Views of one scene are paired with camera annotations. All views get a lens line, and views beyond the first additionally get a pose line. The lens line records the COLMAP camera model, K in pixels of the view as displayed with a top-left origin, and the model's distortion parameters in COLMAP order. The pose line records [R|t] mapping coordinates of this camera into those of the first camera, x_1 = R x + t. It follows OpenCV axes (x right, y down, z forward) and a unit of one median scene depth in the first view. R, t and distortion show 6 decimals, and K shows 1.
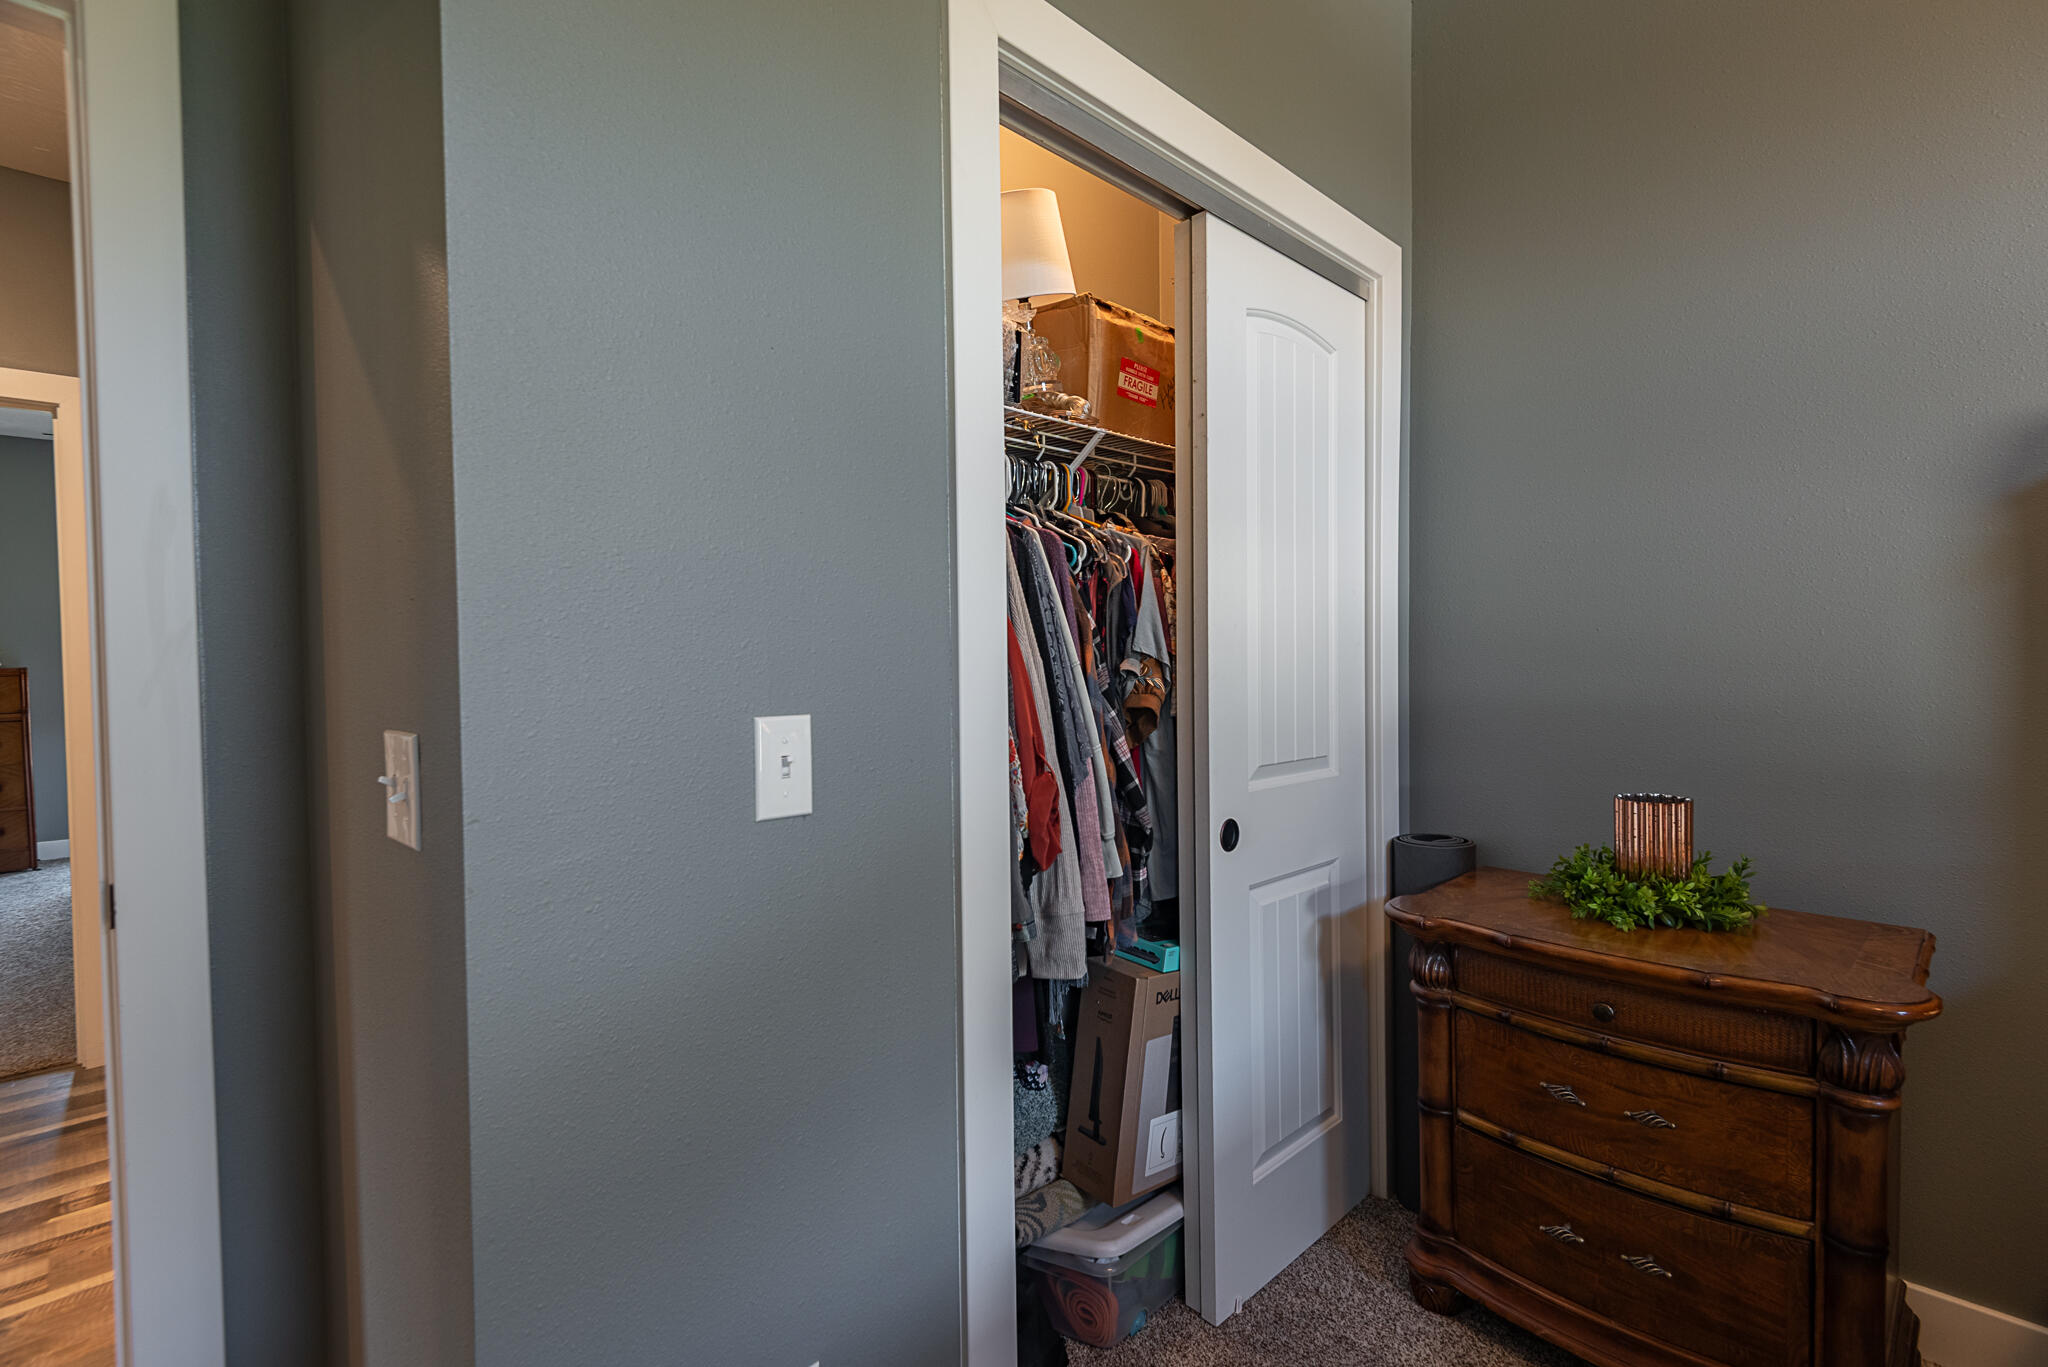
lens RADIAL K [[950.8, 0, 1011.5], [0, 950.8, 681.1], [0, 0, 1]] dist [0.037953, -0.025812]
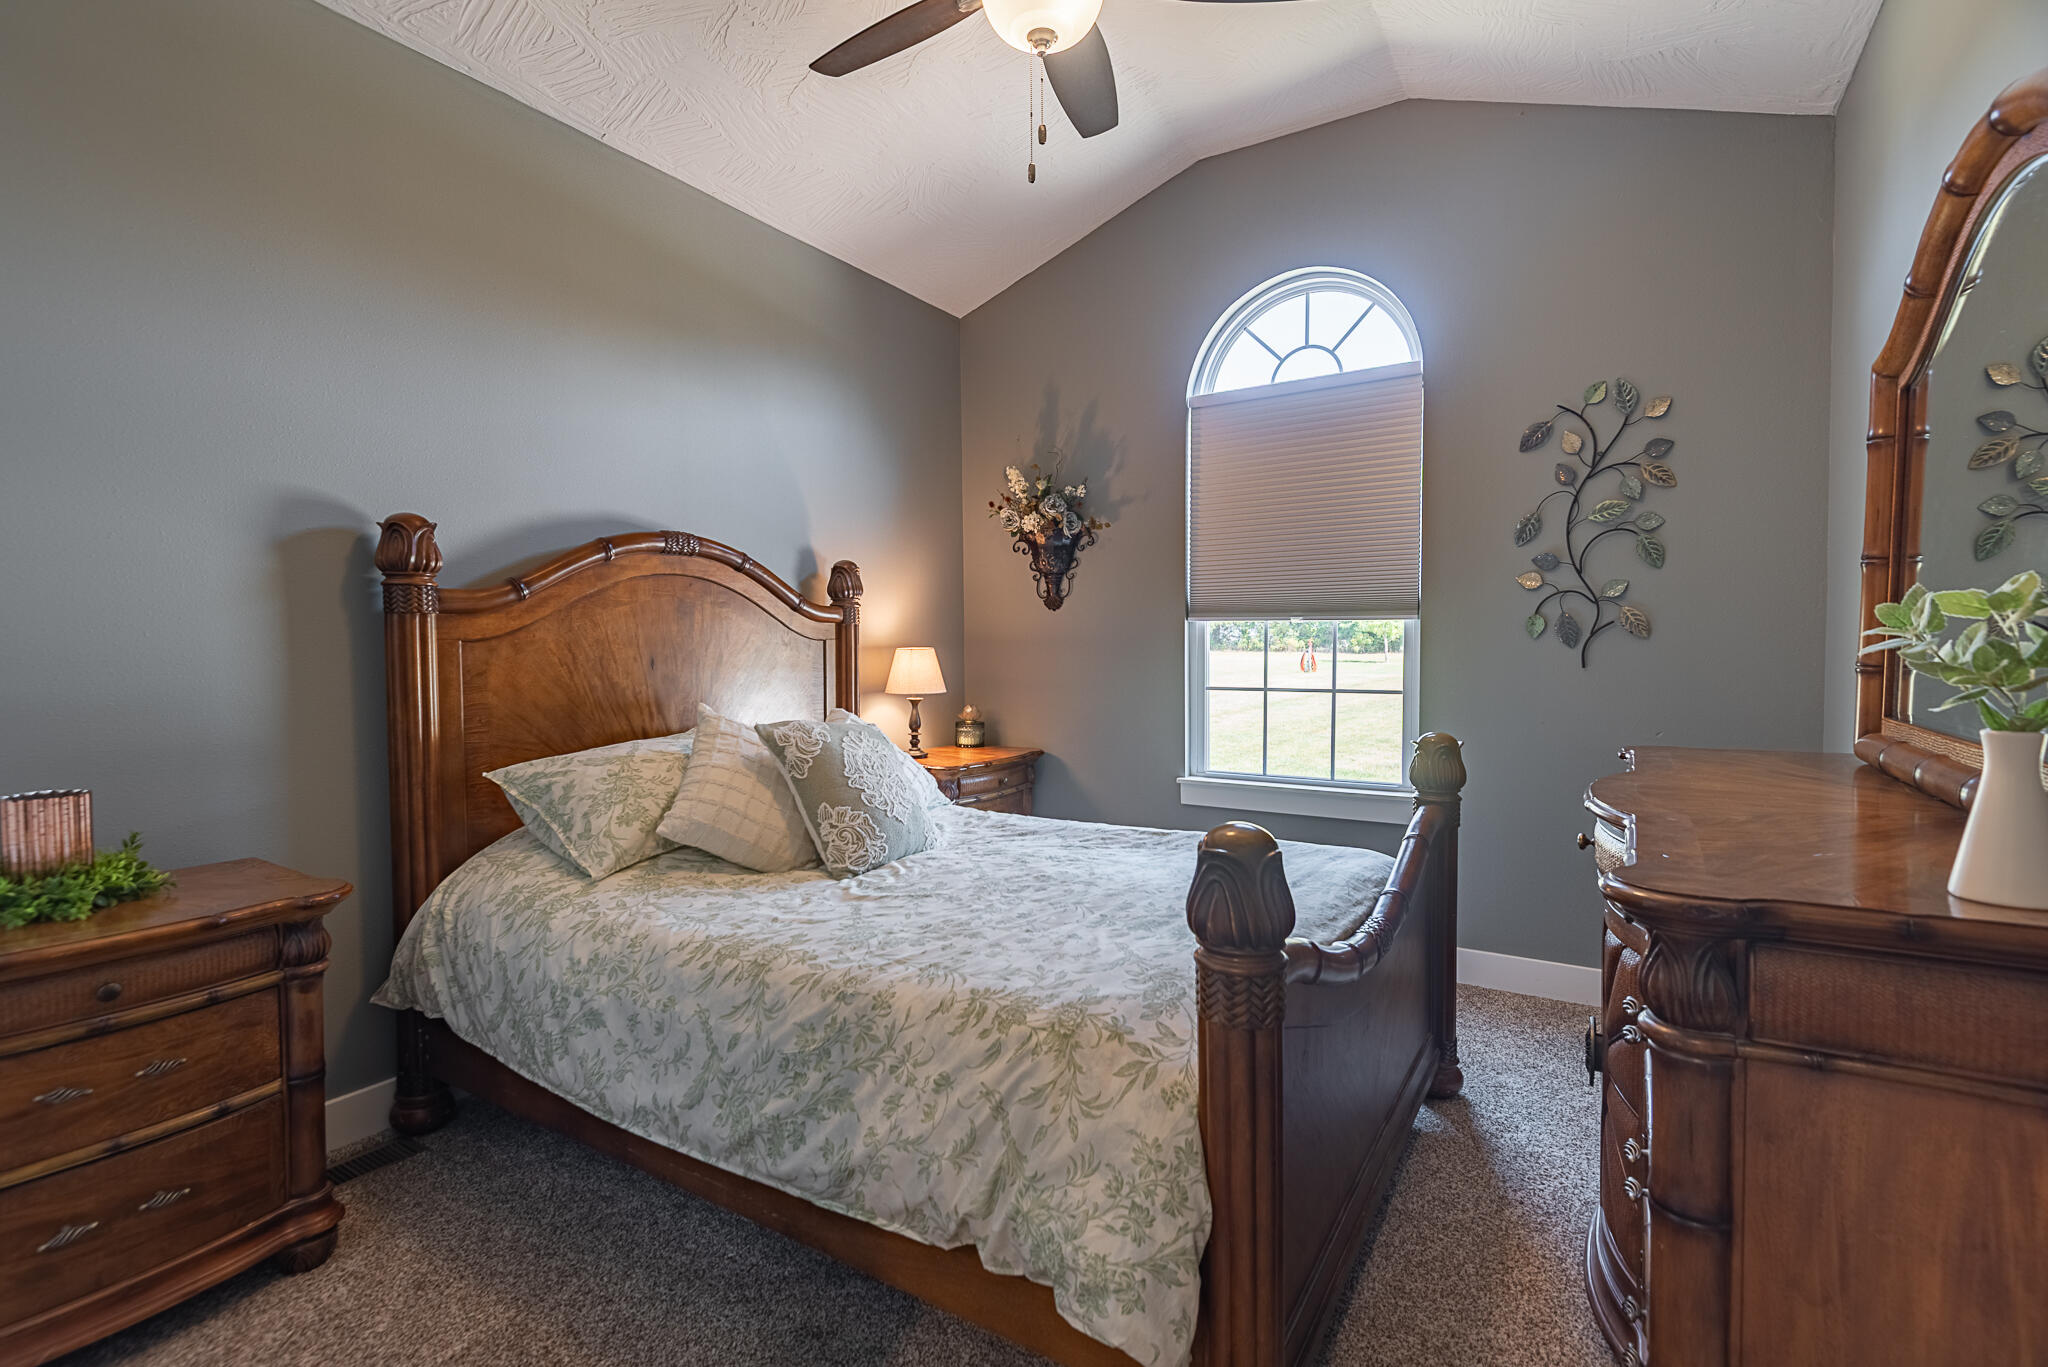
lens RADIAL K [[950.8, 0, 1011.5], [0, 950.8, 681.1], [0, 0, 1]] dist [0.037953, -0.025812]
pose [[-0.227634, -0.024107, 0.973448, -0.650069], [0.030818, 0.999014, 0.031947, 0.001743], [-0.973259, 0.037272, -0.226667, 0.281761]]
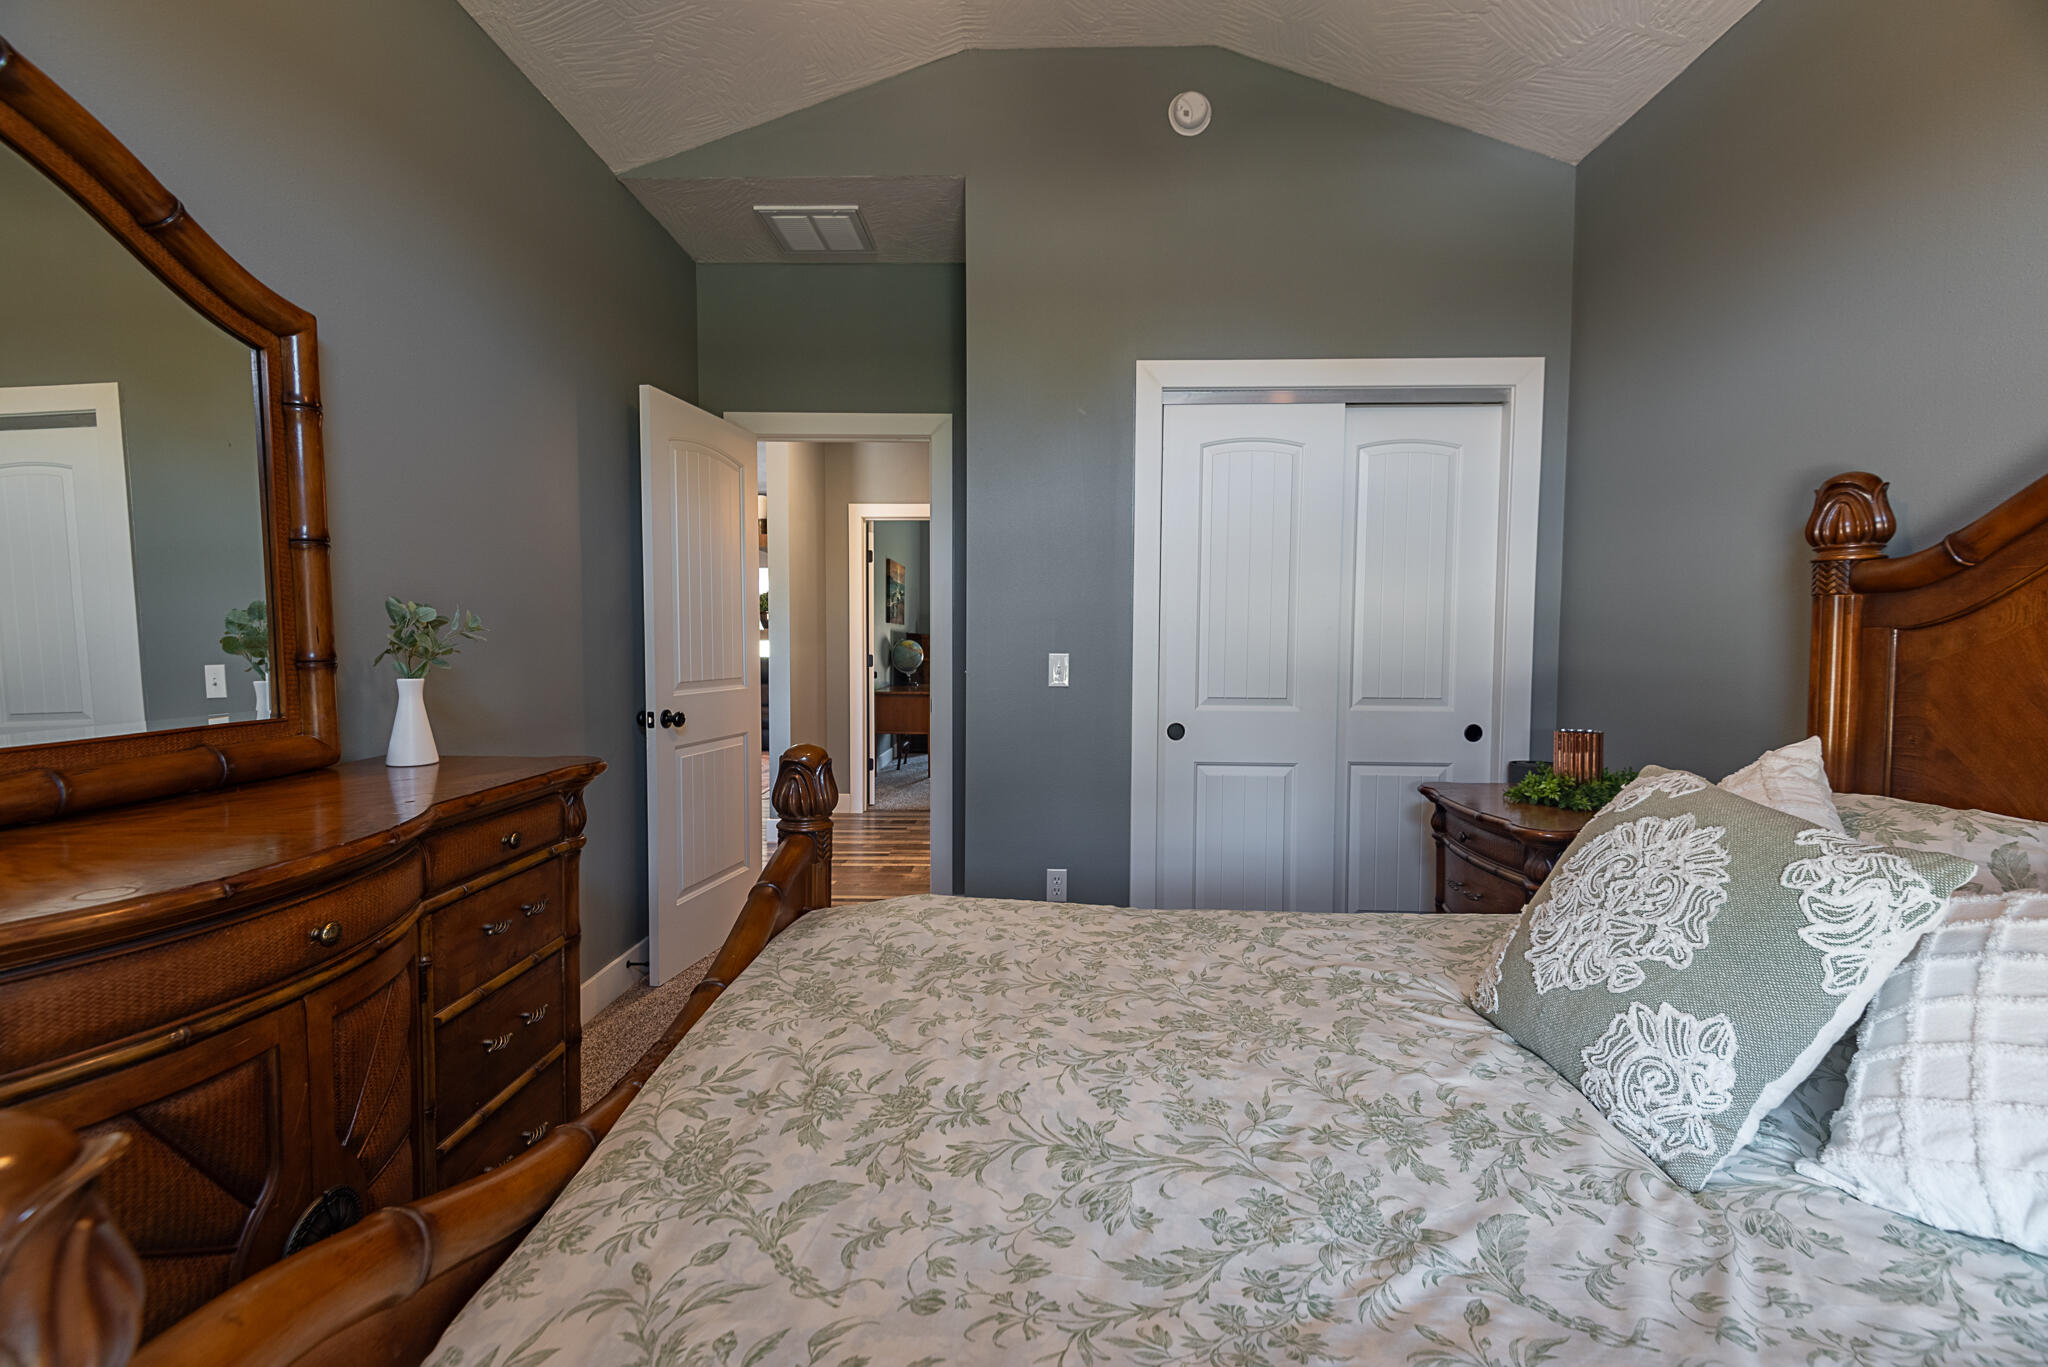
lens RADIAL K [[950.8, 0, 1011.5], [0, 950.8, 681.1], [0, 0, 1]] dist [0.037953, -0.025812]
pose [[0.685110, 0.048708, -0.726809, 1.142197], [-0.036339, 0.998805, 0.032682, 0.020469], [0.727533, 0.004020, 0.686061, -0.725189]]
